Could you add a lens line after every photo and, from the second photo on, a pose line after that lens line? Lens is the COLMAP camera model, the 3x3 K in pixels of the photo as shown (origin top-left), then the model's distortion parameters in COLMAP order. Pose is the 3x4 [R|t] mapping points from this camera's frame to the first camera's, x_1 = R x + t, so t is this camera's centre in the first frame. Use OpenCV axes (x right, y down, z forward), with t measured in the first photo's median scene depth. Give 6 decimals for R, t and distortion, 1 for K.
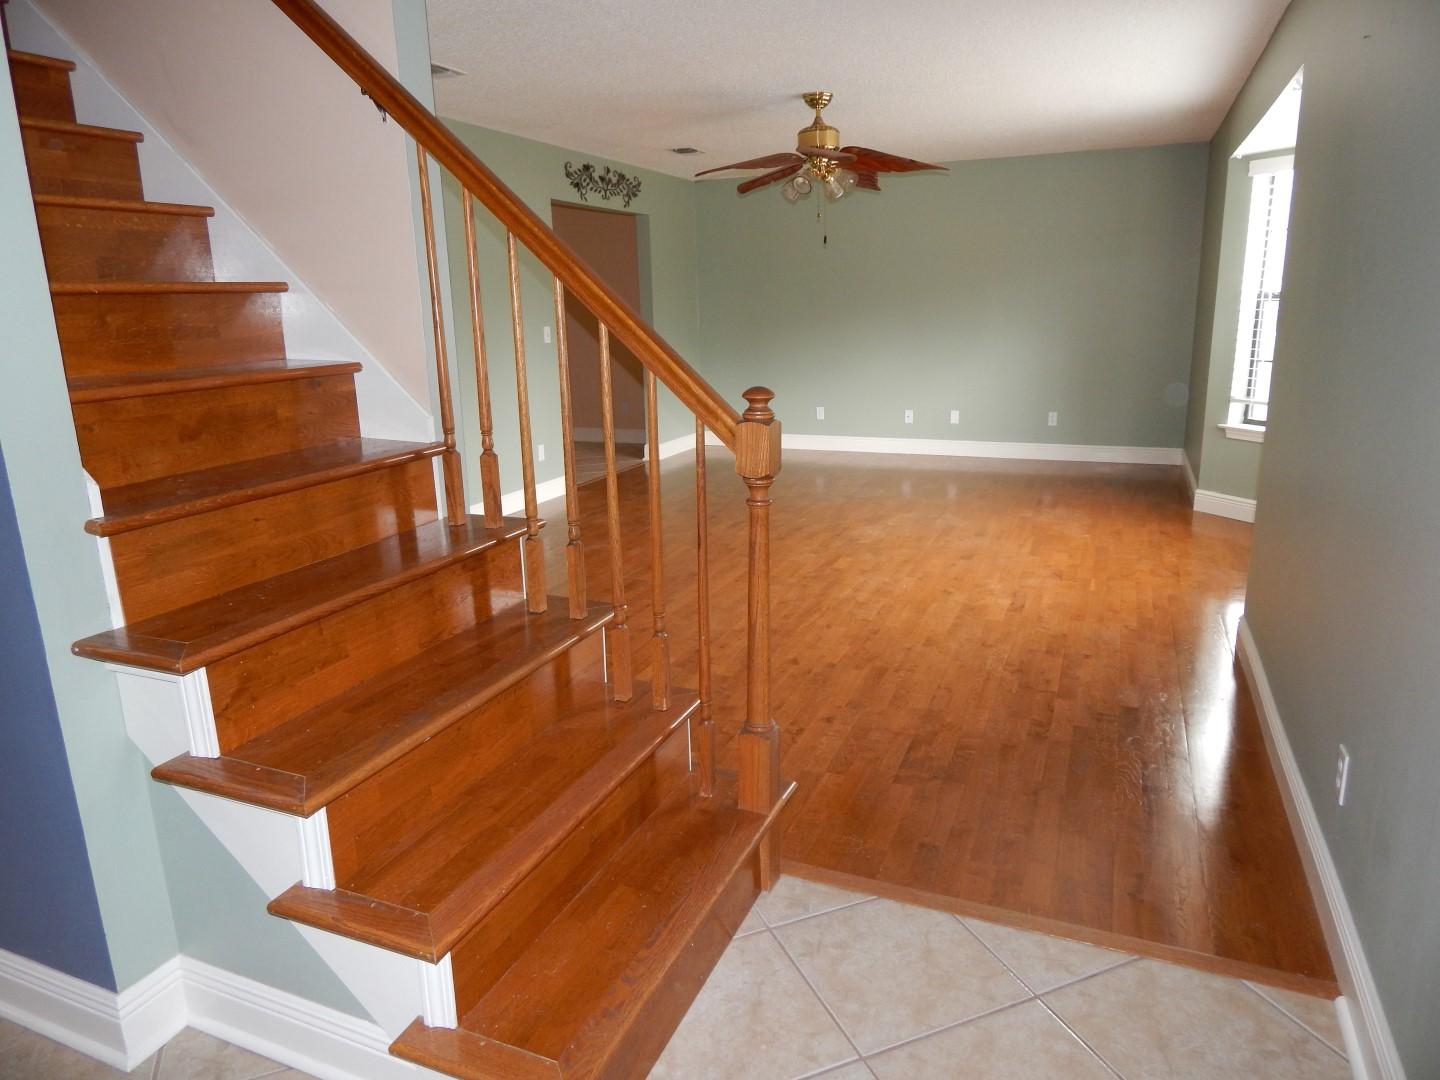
lens RADIAL K [[959.1, 0, 720.0], [0, 959.1, 540.0], [0, 0, 1]] dist [0.005830, -0.007551]
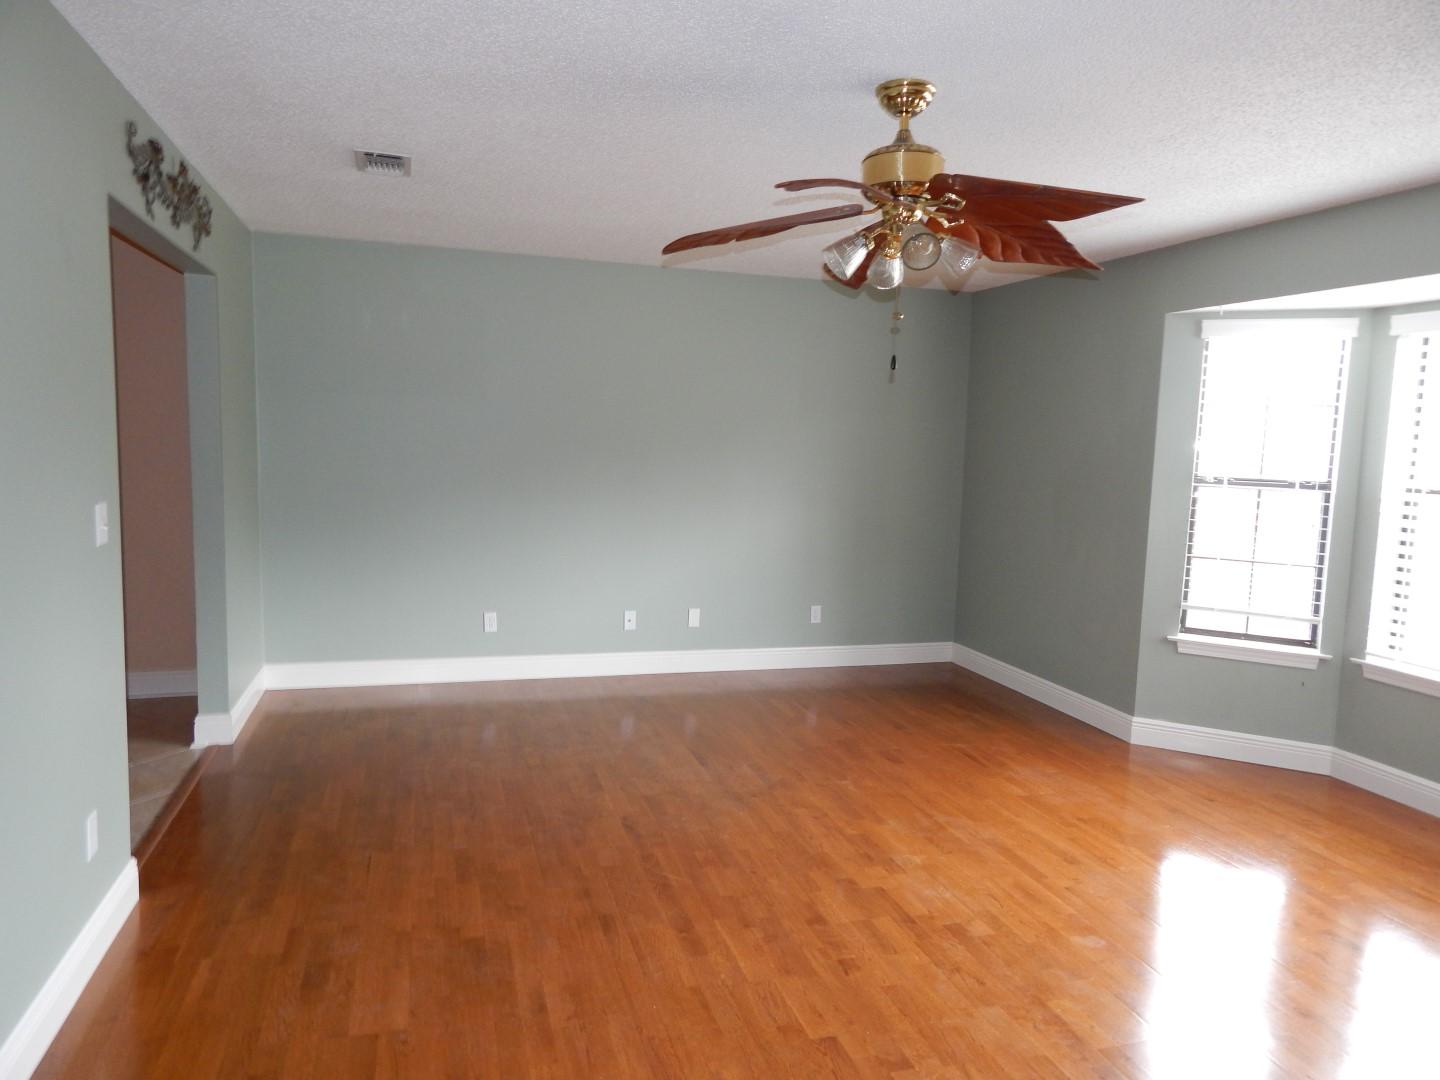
lens RADIAL K [[959.1, 0, 720.0], [0, 959.1, 540.0], [0, 0, 1]] dist [0.005830, -0.007551]
pose [[0.770544, -0.020982, 0.637041, -0.223264], [0.105679, 0.989830, -0.095224, -0.135638], [-0.628564, 0.140697, 0.764926, 0.514691]]
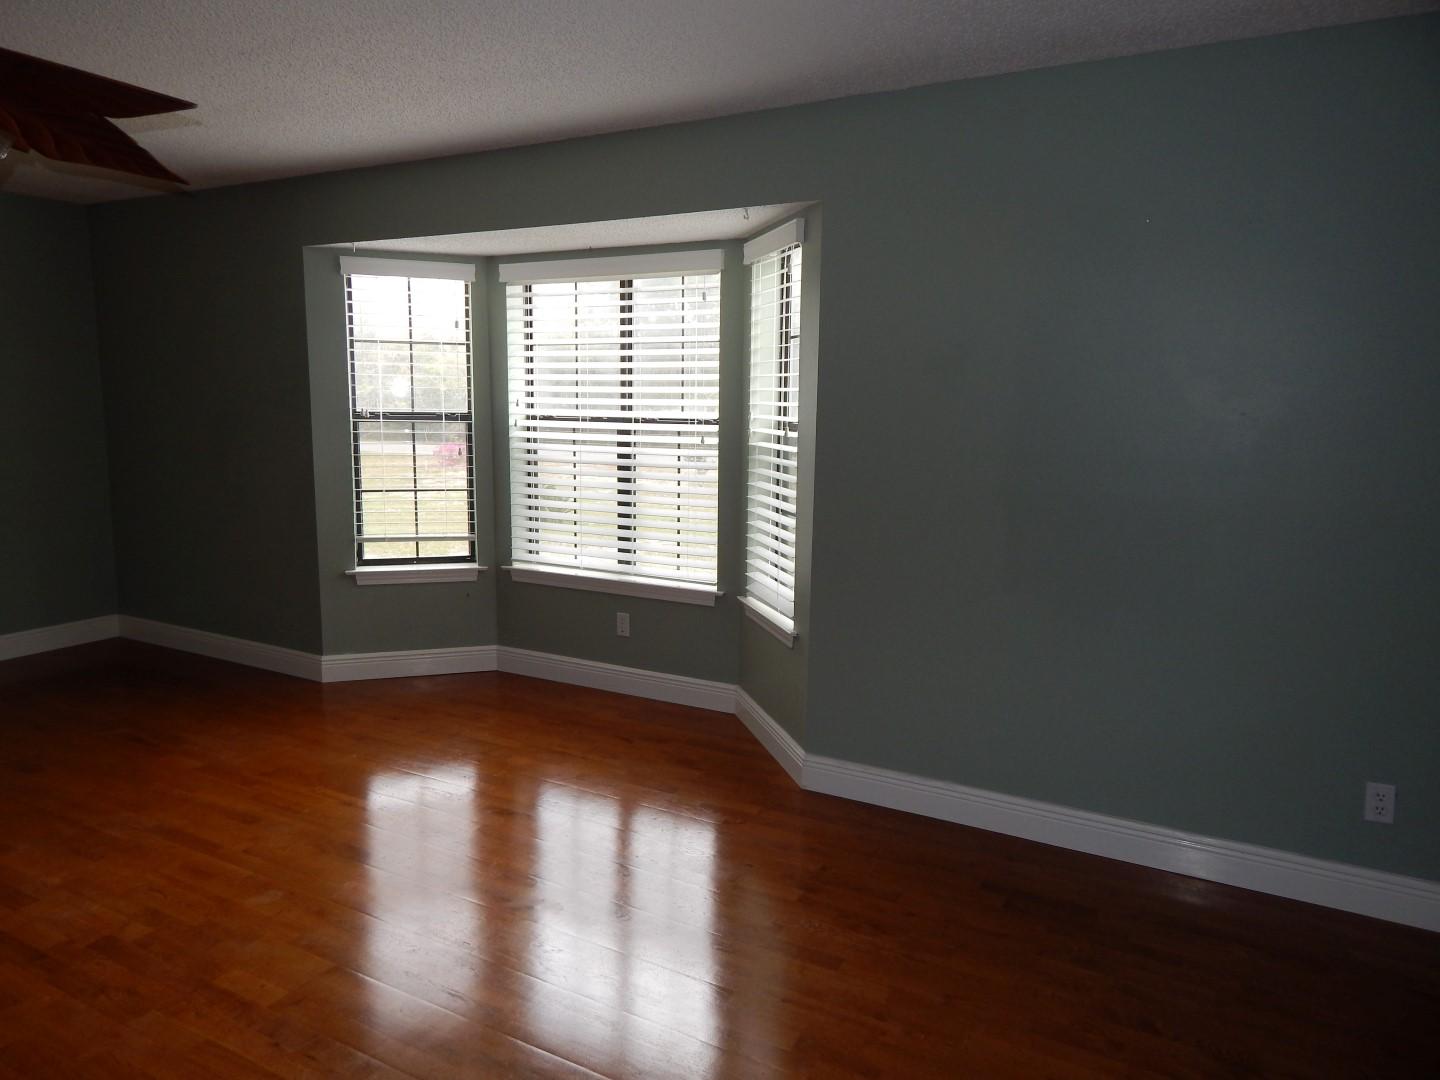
lens RADIAL K [[959.1, 0, 720.0], [0, 959.1, 540.0], [0, 0, 1]] dist [0.005830, -0.007551]
pose [[0.099795, -0.123911, 0.987262, -0.199754], [0.226401, 0.969017, 0.098736, -0.128457], [-0.968908, 0.213664, 0.124756, 0.493633]]
